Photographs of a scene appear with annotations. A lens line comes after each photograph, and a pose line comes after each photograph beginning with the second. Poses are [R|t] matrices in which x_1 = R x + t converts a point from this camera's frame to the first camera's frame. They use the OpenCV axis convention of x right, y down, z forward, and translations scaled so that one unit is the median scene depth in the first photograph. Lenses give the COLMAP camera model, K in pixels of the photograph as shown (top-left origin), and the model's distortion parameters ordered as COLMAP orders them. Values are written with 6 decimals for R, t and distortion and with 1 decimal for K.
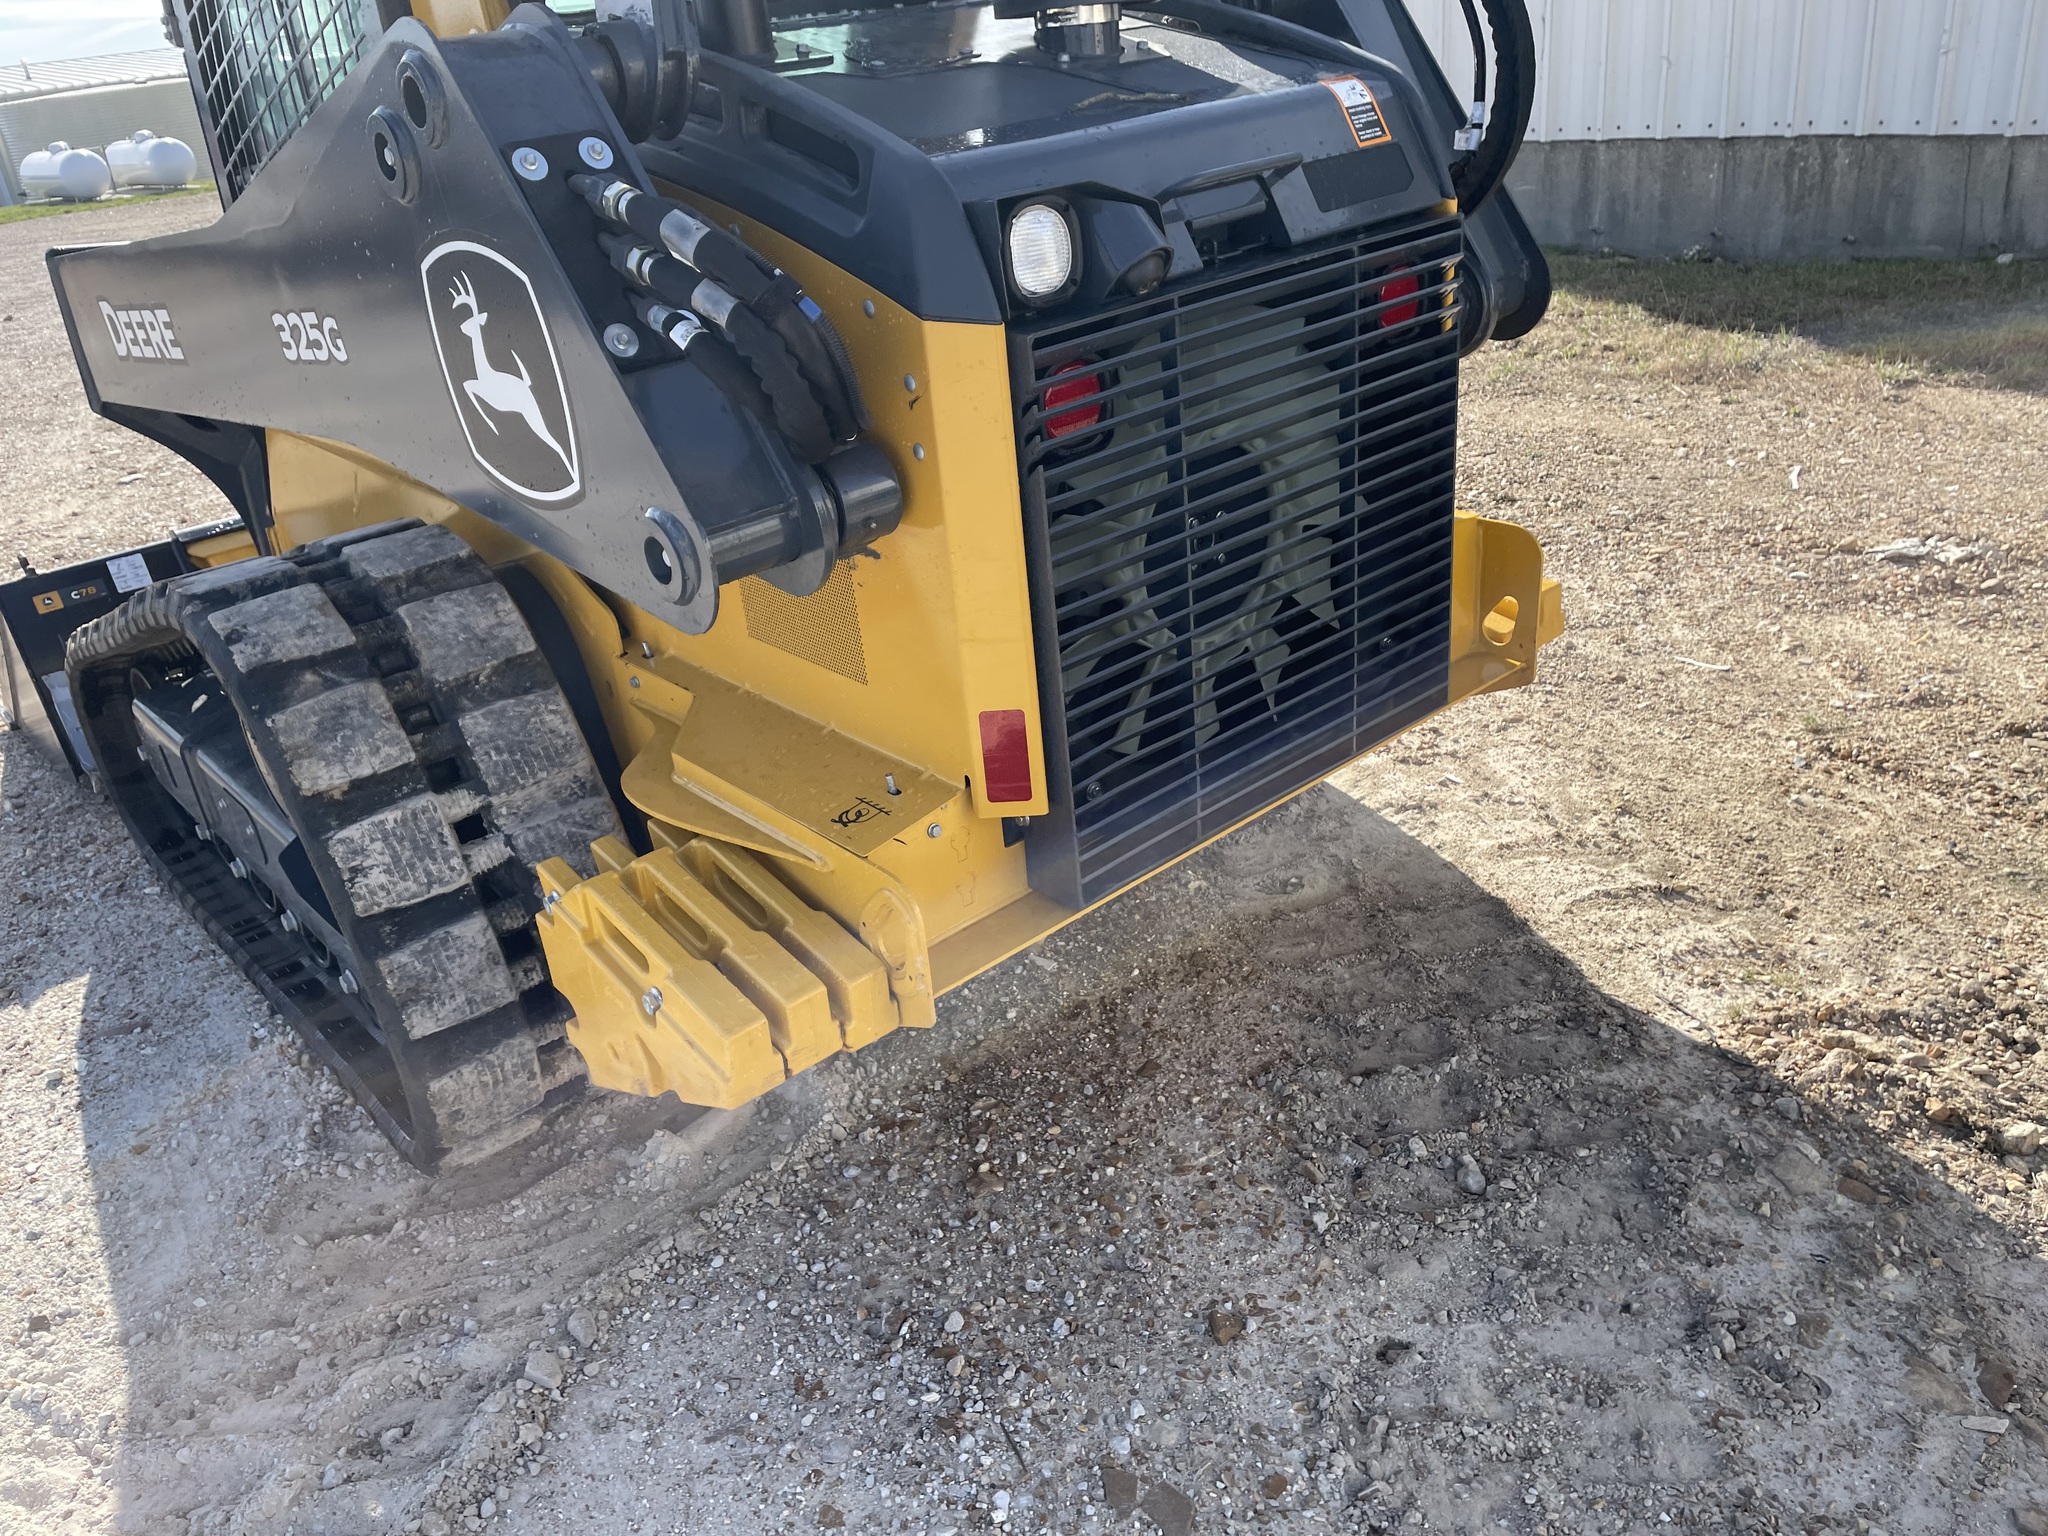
lens RADIAL K [[1550.5, 0, 998.7], [0, 1550.5, 757.3], [0, 0, 1]] dist [0.096631, -0.127830]
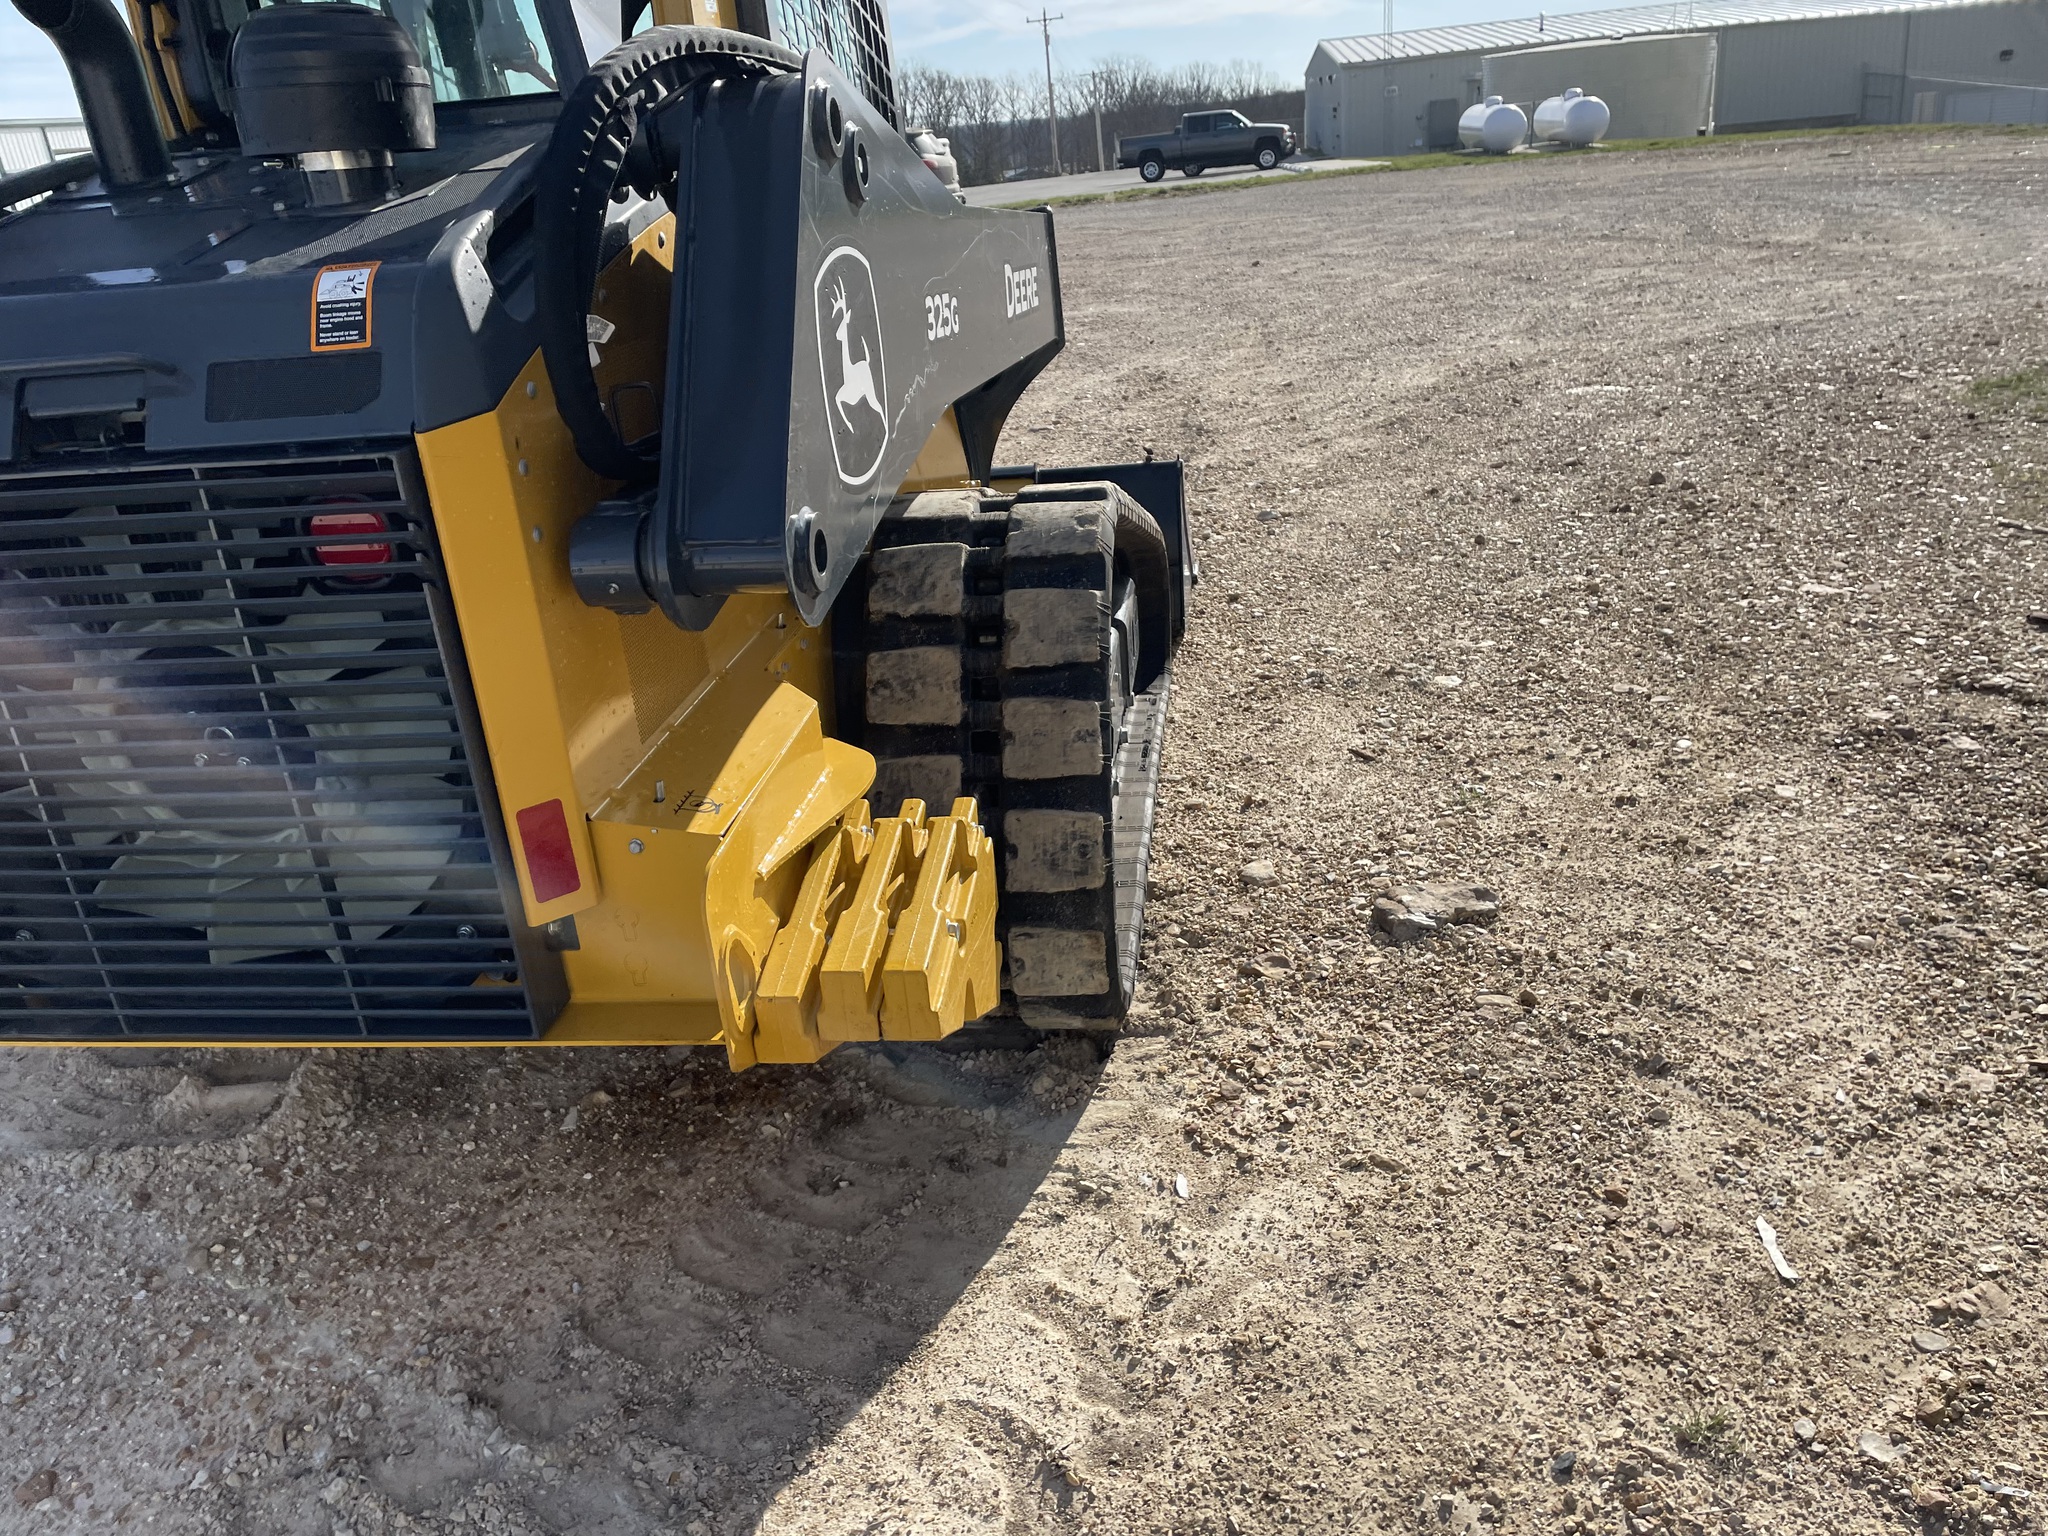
lens RADIAL K [[1543.0, 0, 982.0], [0, 1543.0, 776.7], [0, 0, 1]] dist [0.100980, -0.128367]
pose [[0.654979, 0.333206, -0.678215, 0.979363], [-0.306962, 0.937463, 0.164129, -0.377975], [0.690490, 0.100685, 0.716300, 0.604709]]
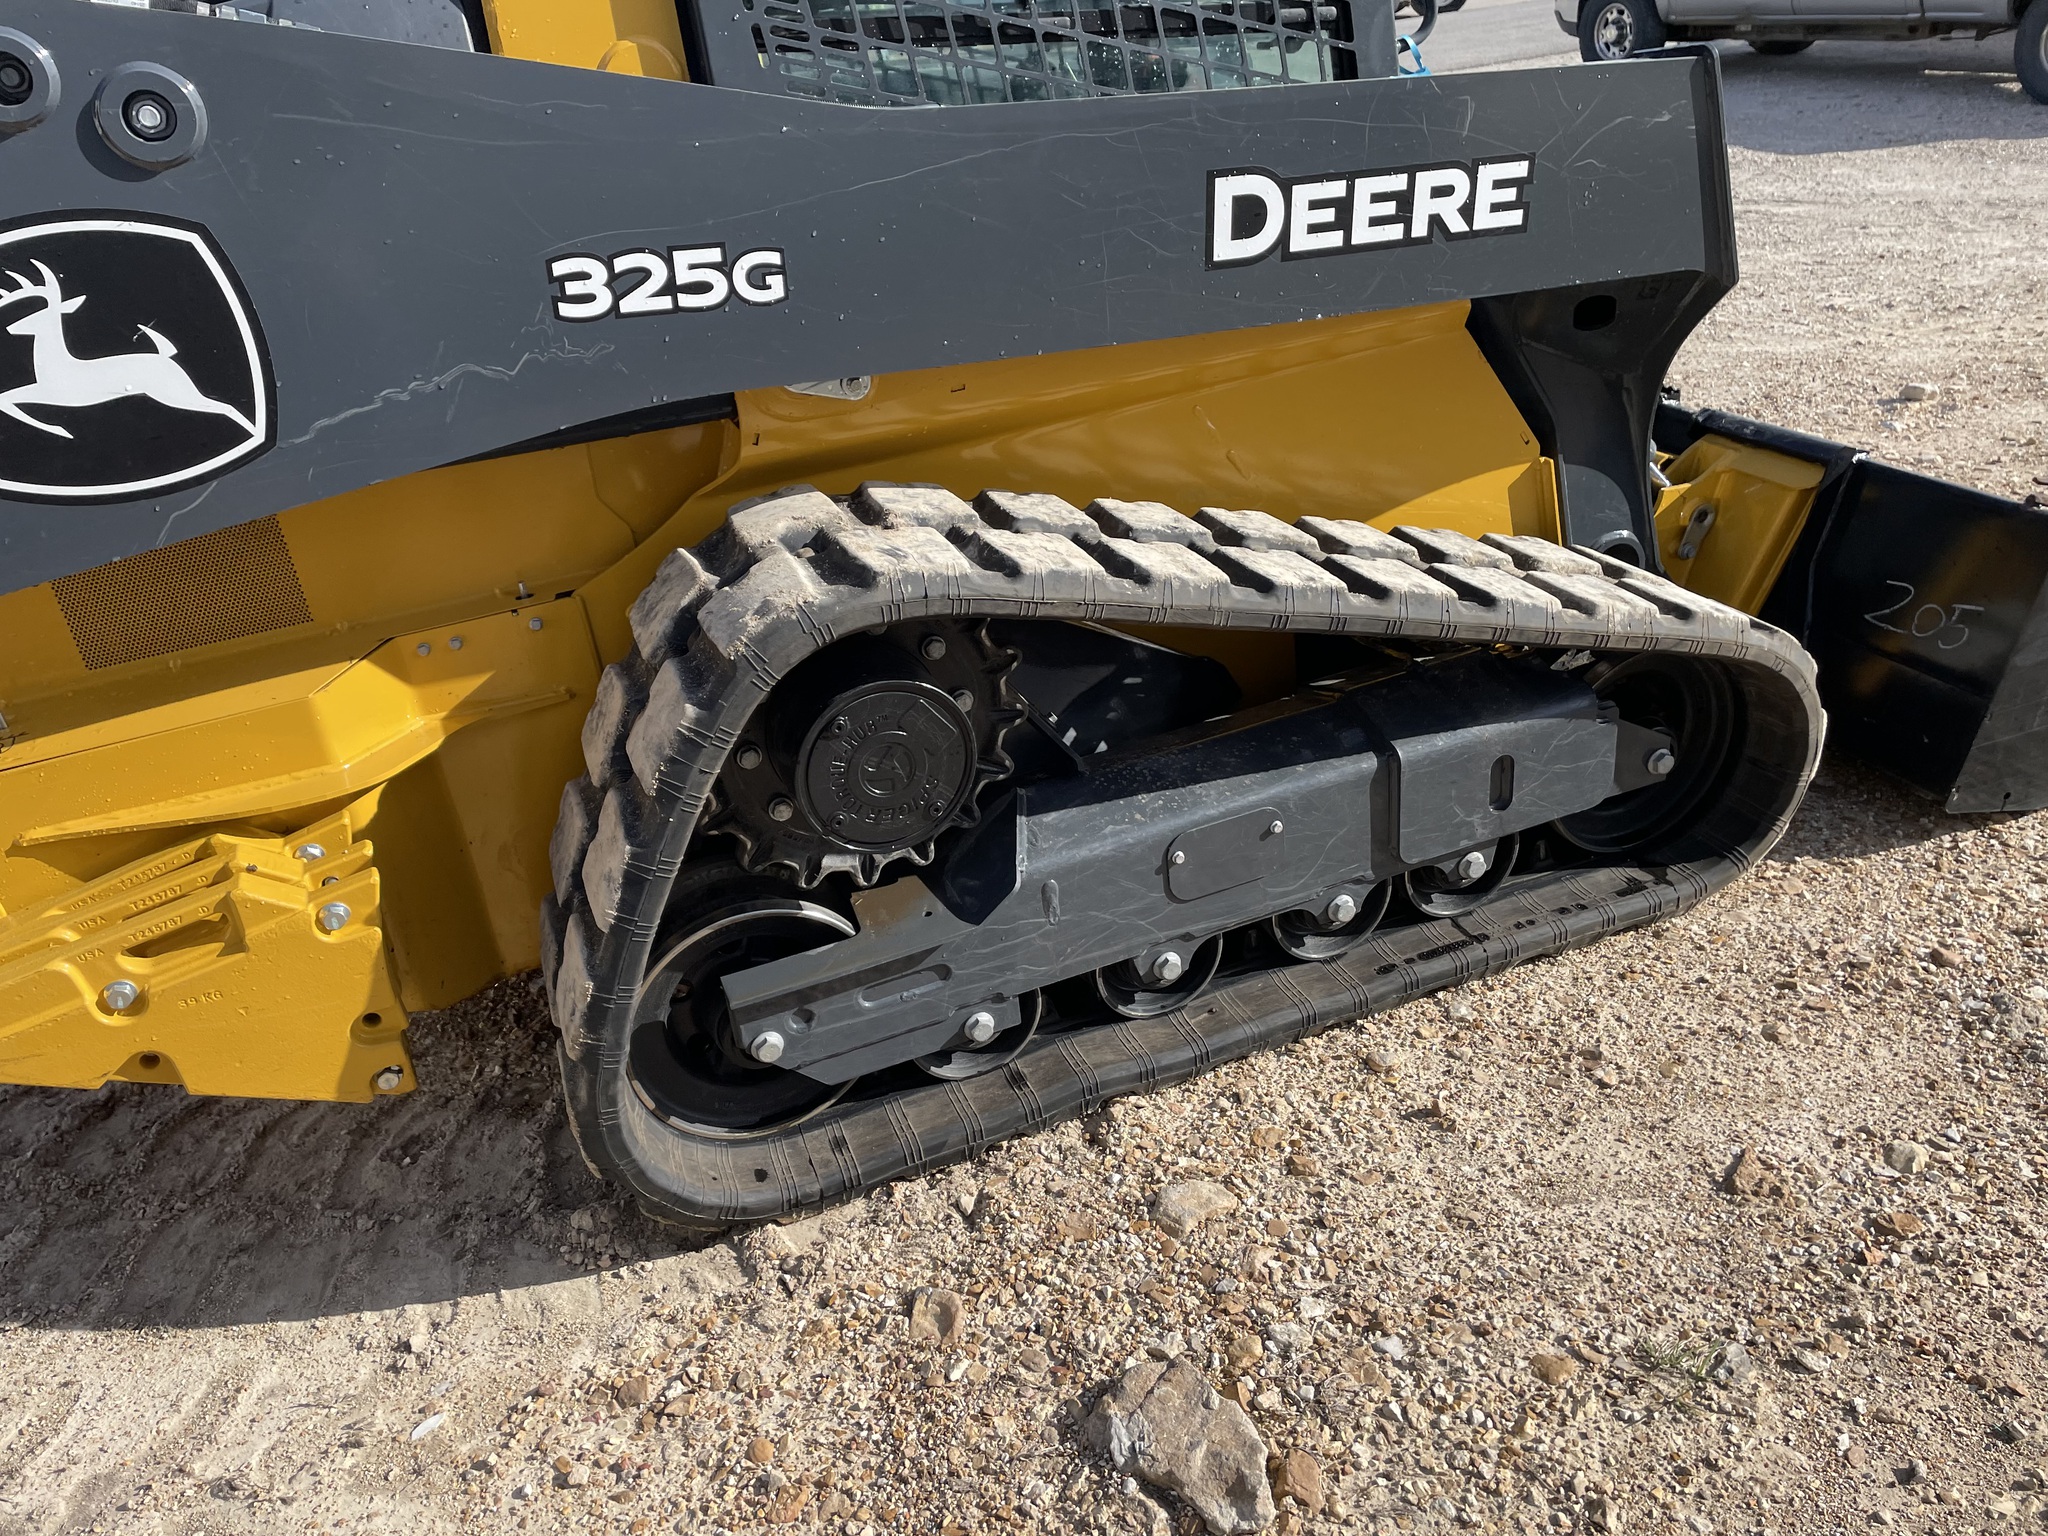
lens RADIAL K [[1540.0, 0, 1006.7], [0, 1540.0, 740.6], [0, 0, 1]] dist [0.091672, -0.118174]
pose [[-0.318376, 0.551985, -0.770682, 0.795471], [-0.281715, 0.721164, 0.632898, -0.897878], [0.905137, 0.418612, -0.074099, 1.692978]]
